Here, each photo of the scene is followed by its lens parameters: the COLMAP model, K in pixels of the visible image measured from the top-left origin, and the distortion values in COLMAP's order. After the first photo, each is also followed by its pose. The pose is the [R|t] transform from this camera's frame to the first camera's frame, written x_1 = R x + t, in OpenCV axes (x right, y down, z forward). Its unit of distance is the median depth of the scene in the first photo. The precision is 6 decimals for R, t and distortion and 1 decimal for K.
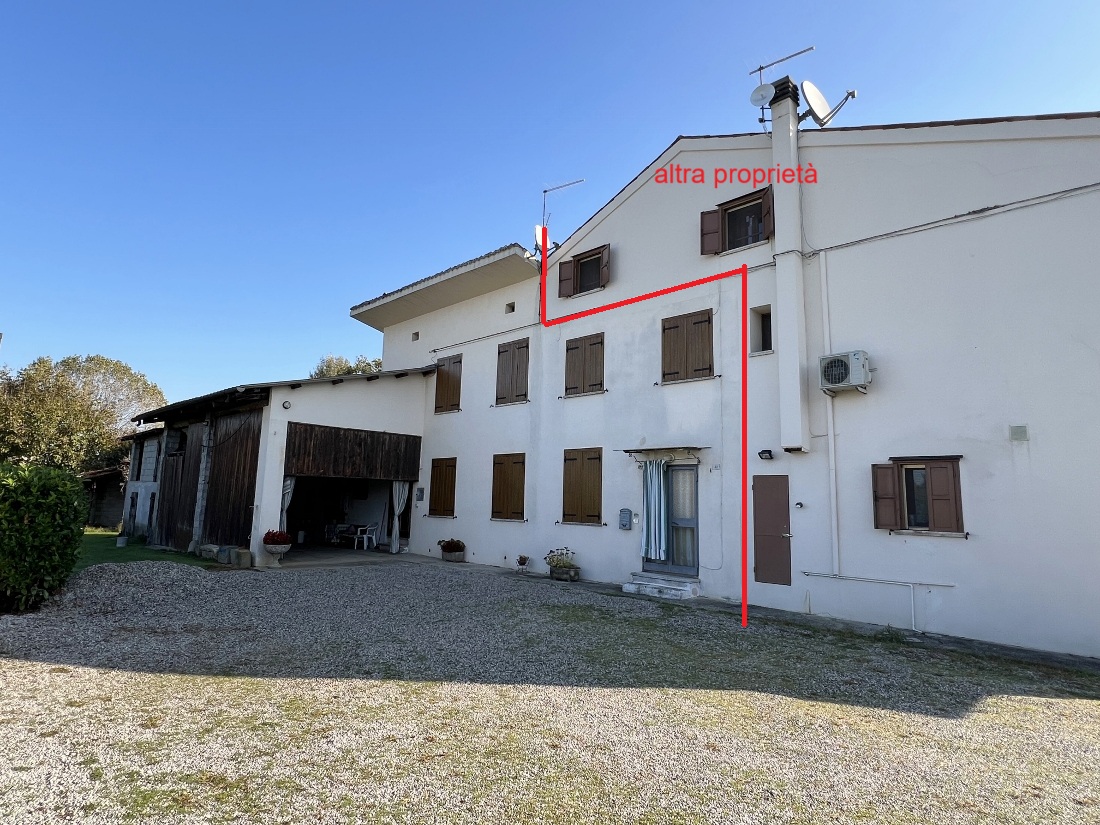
lens RADIAL K [[604.7, 0, 552.3], [0, 604.7, 414.1], [0, 0, 1]] dist [-0.001728, -0.002916]
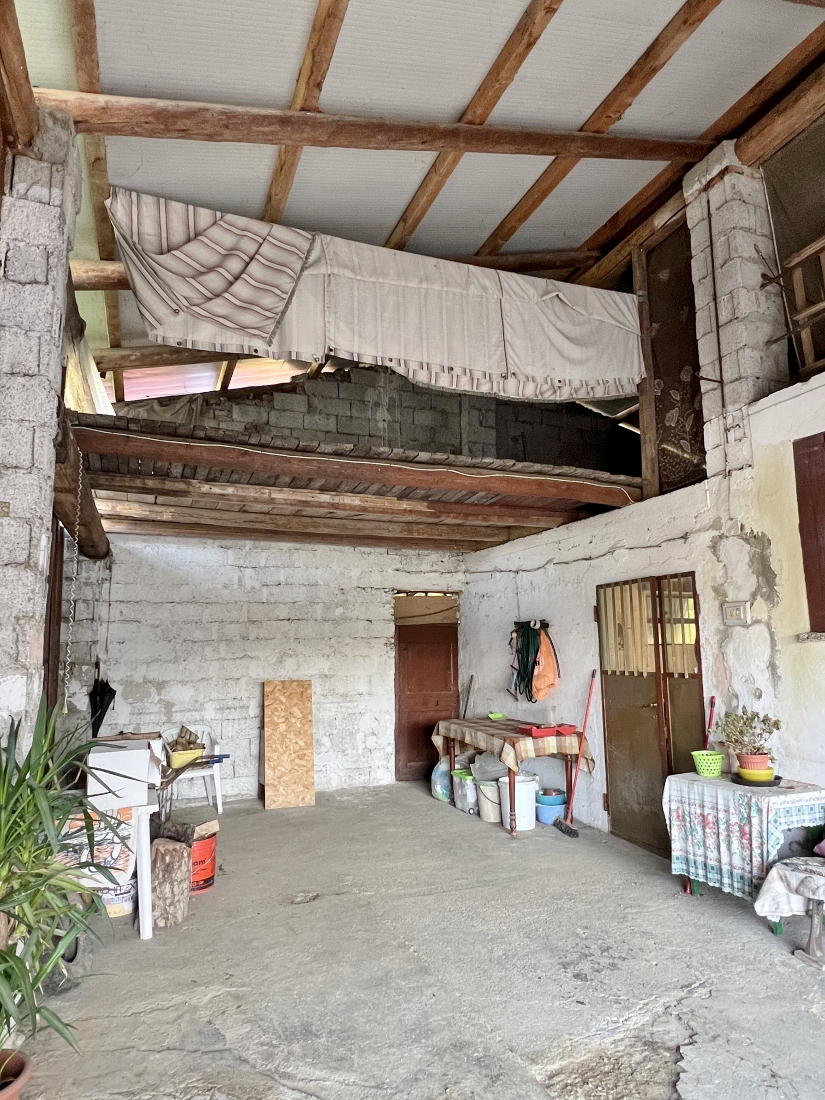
lens RADIAL K [[673.0, 0, 414.7], [0, 673.0, 548.2], [0, 0, 1]] dist [-0.001487, -0.000484]
pose [[0.907395, -0.099846, -0.408247, -0.469078], [0.097245, 0.994889, -0.027180, 0.143227], [0.408874, -0.015038, 0.912467, 1.029279]]
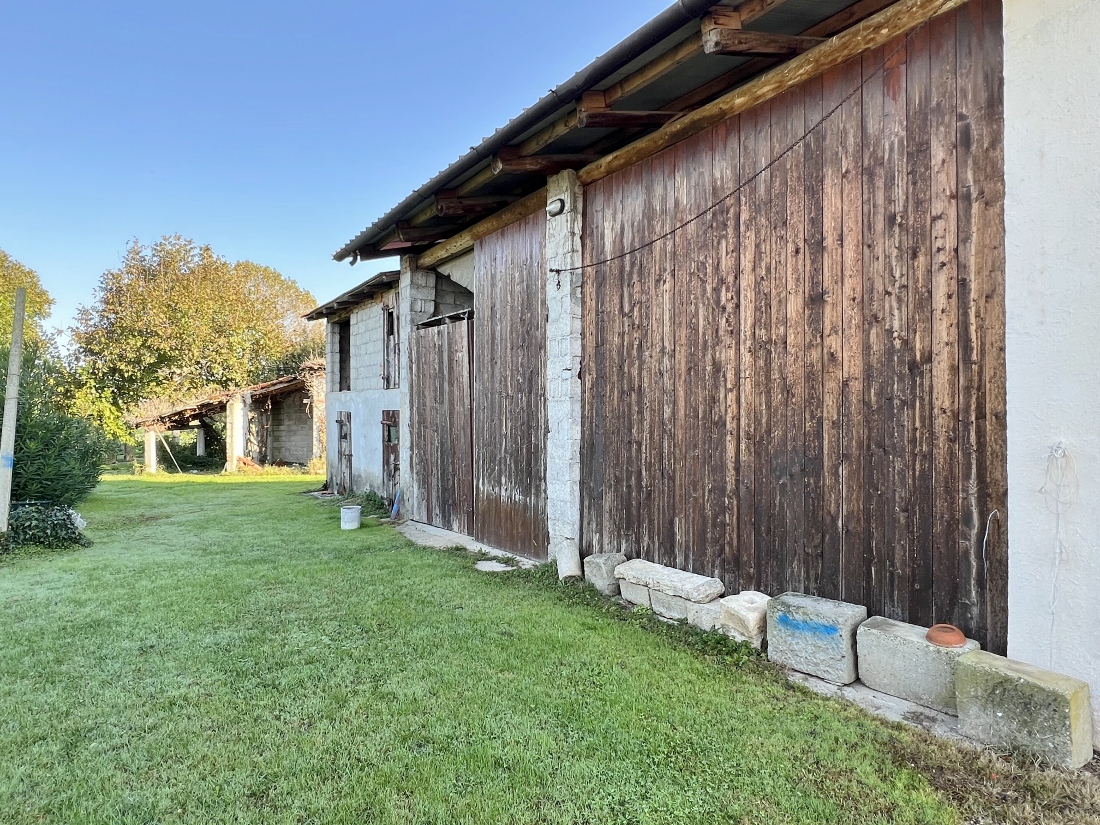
lens RADIAL K [[673.0, 0, 547.9], [0, 673.0, 410.8], [0, 0, 1]] dist [-0.001487, -0.000484]
pose [[0.971670, -0.030025, -0.234427, -0.568845], [0.062170, 0.989436, 0.130963, 0.093720], [0.228019, -0.141827, 0.963272, 0.705665]]
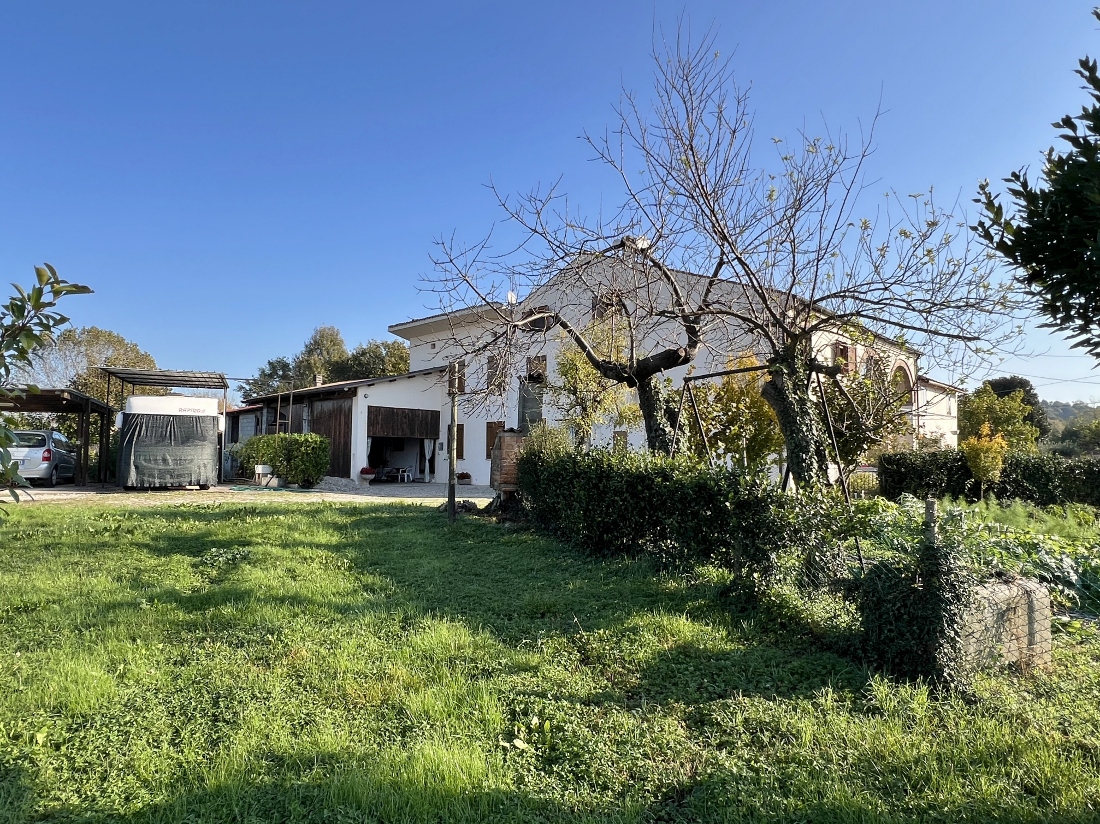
lens RADIAL K [[673.0, 0, 551.0], [0, 673.0, 413.4], [0, 0, 1]] dist [-0.001487, -0.000484]
pose [[0.999713, -0.017975, 0.015840, 0.057165], [0.016831, 0.997430, 0.069644, -0.088734], [-0.017051, -0.069358, 0.997446, -0.918525]]
